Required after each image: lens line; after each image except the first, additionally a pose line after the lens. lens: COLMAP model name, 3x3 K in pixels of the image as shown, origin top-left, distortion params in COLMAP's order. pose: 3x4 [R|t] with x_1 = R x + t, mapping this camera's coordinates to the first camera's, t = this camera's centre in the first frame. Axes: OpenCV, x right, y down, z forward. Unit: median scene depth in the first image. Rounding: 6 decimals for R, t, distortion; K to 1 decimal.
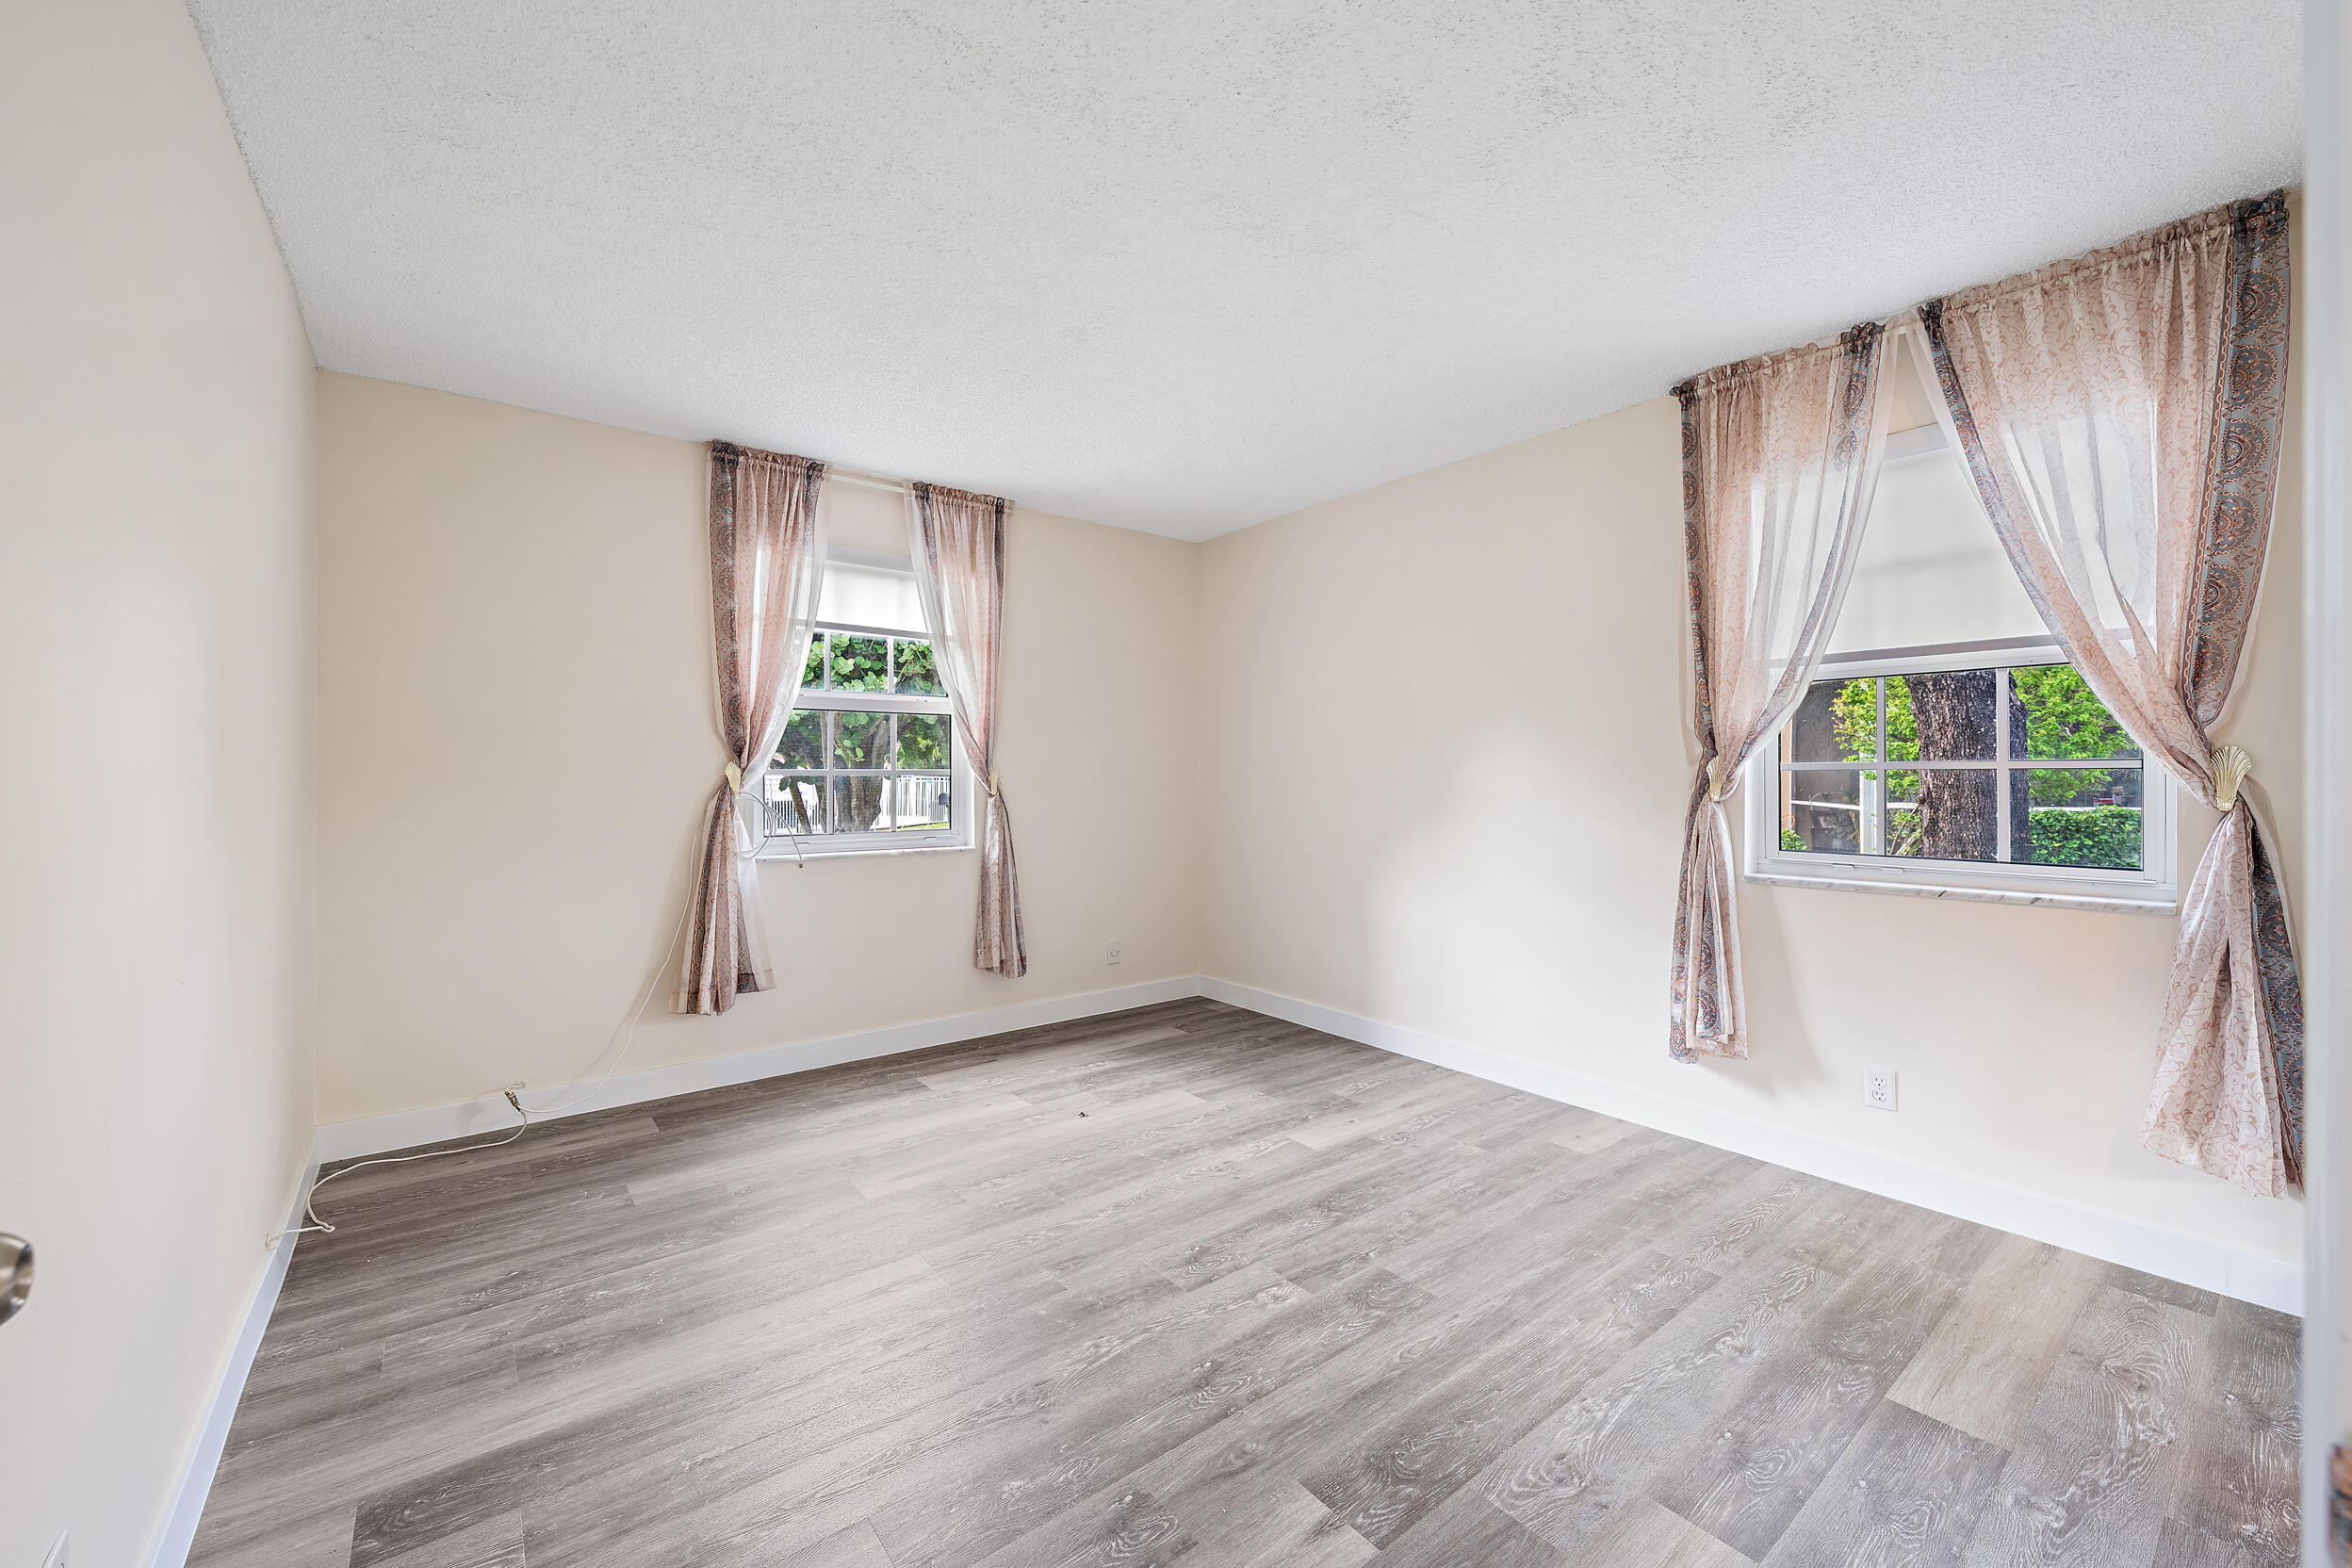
lens RADIAL K [[933.3, 0, 1173.5], [0, 933.3, 784.9], [0, 0, 1]] dist [-0.000342, -0.000043]
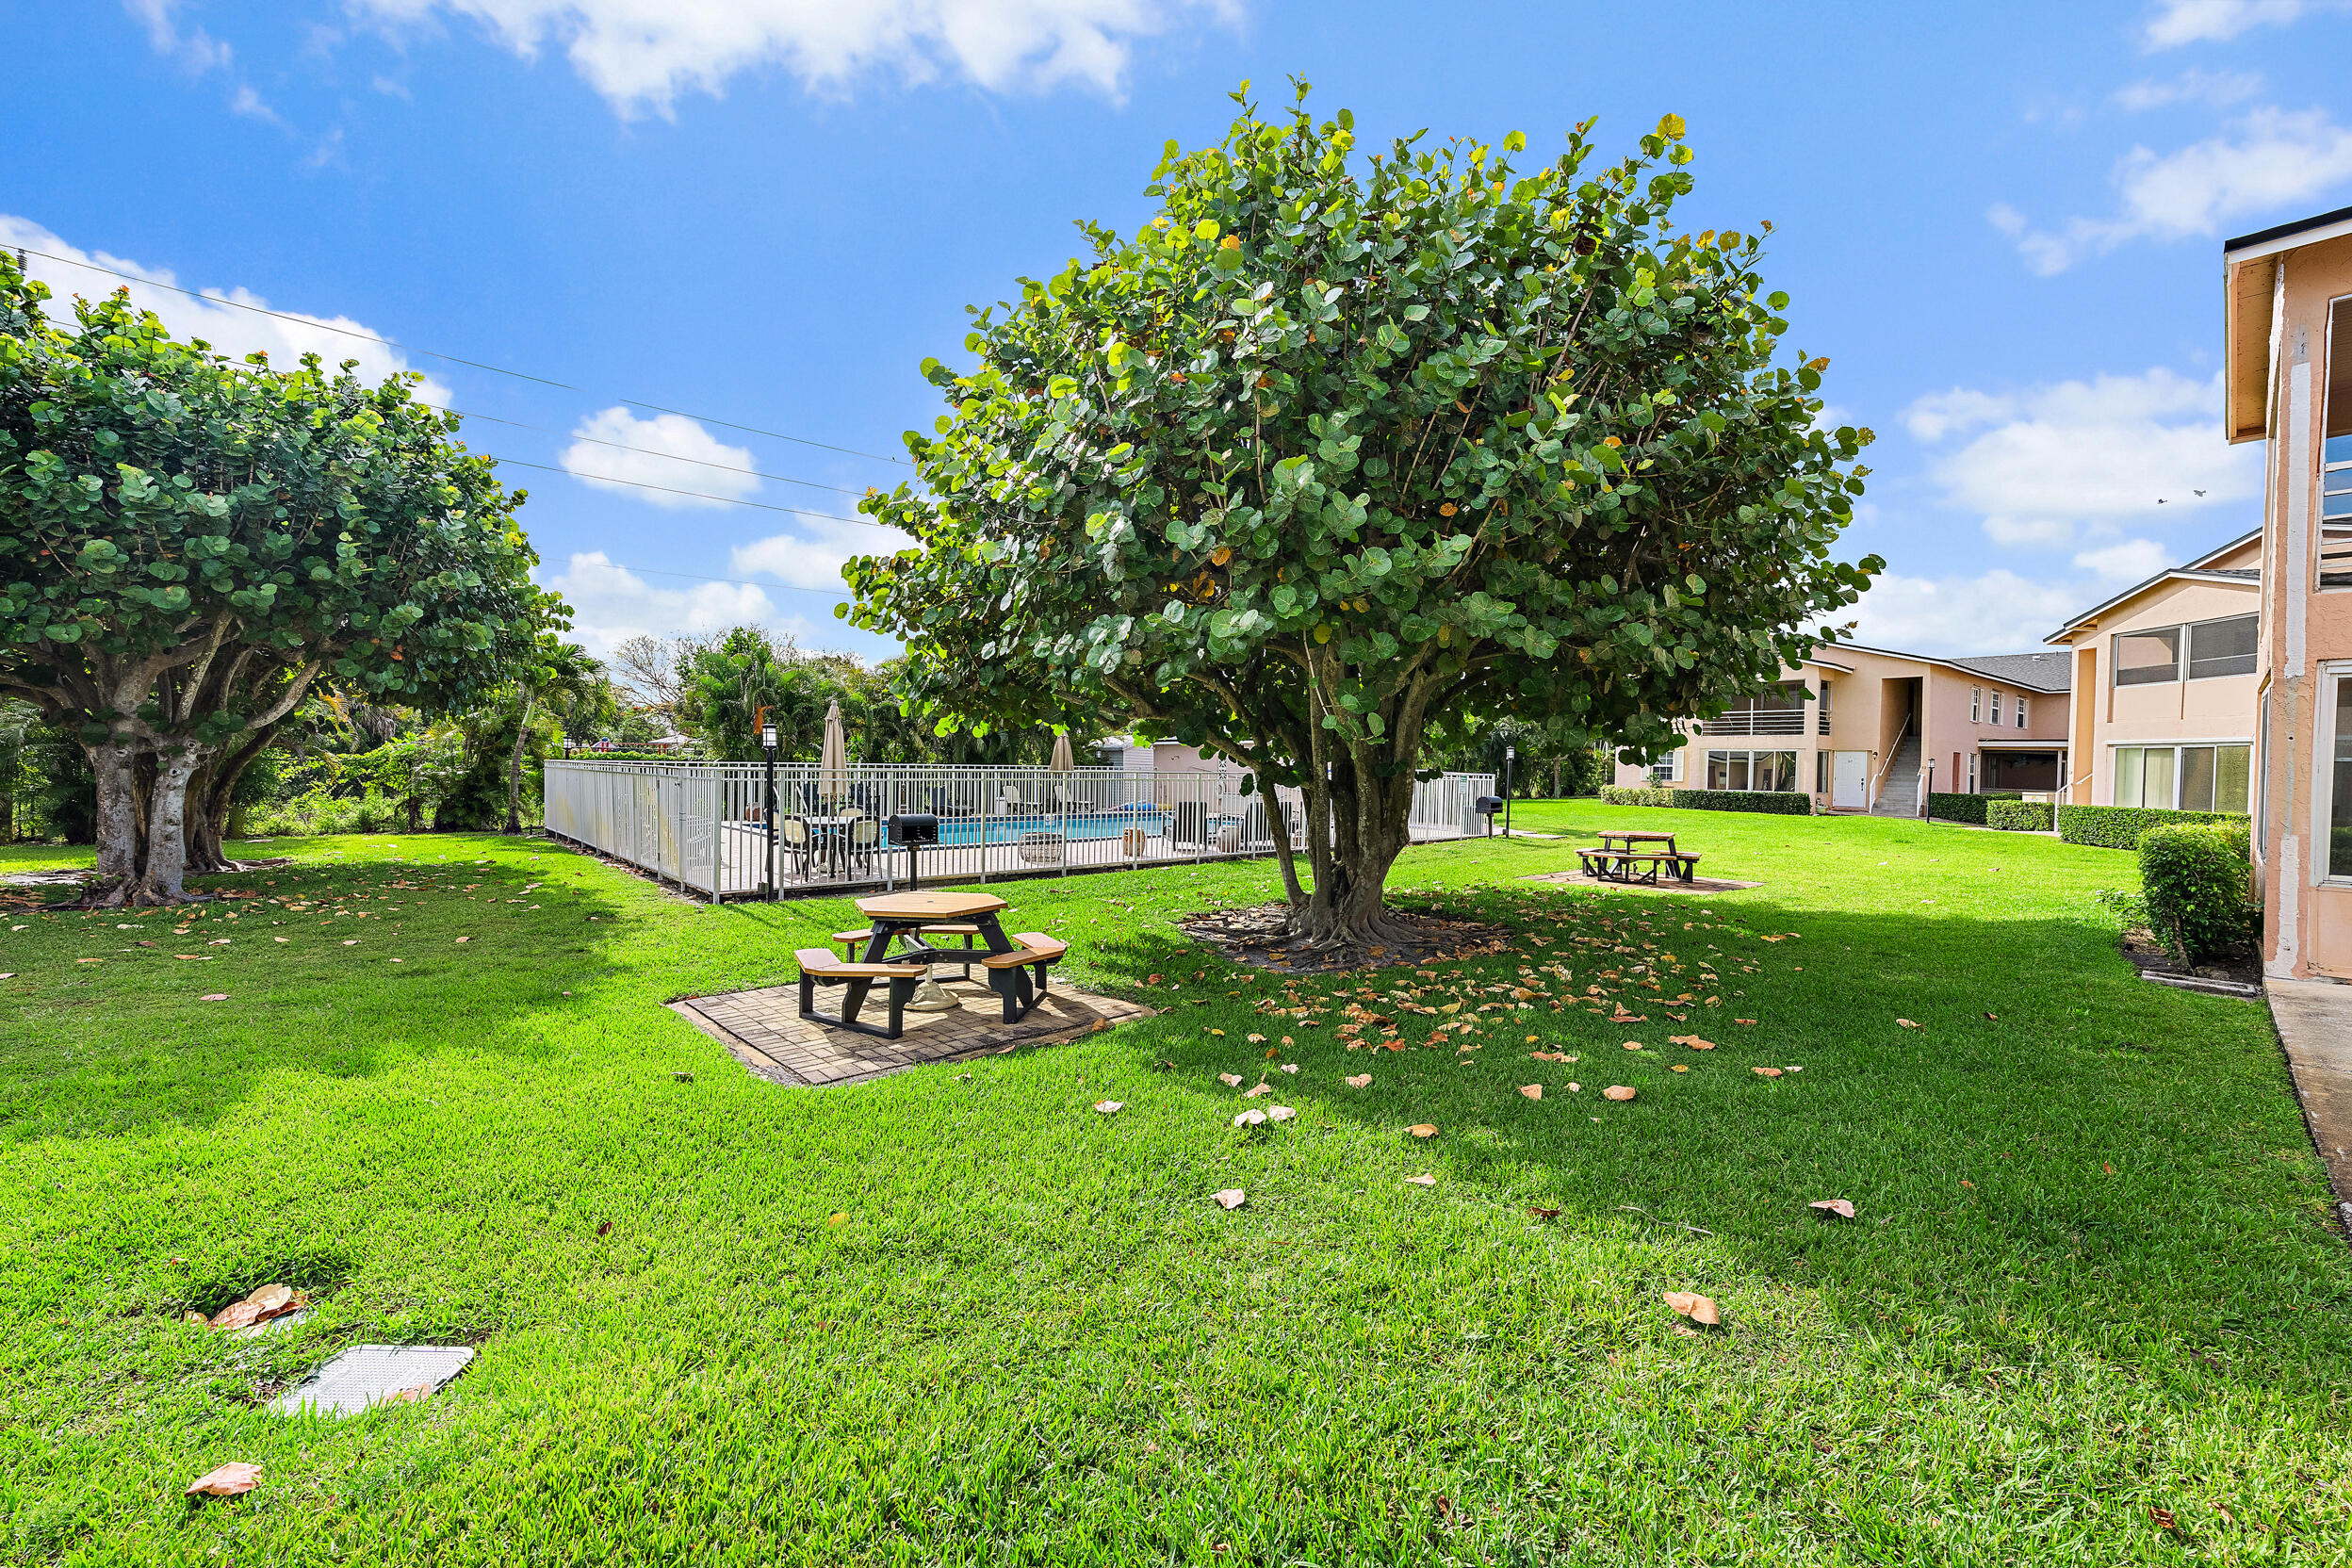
lens RADIAL K [[933.3, 0, 1179.1], [0, 933.3, 782.1], [0, 0, 1]] dist [-0.000342, -0.000043]
pose [[0.863366, 0.028398, -0.503779, -0.198254], [-0.025519, 0.999595, 0.012613, -0.010963], [0.503933, 0.001966, 0.863740, 0.585379]]
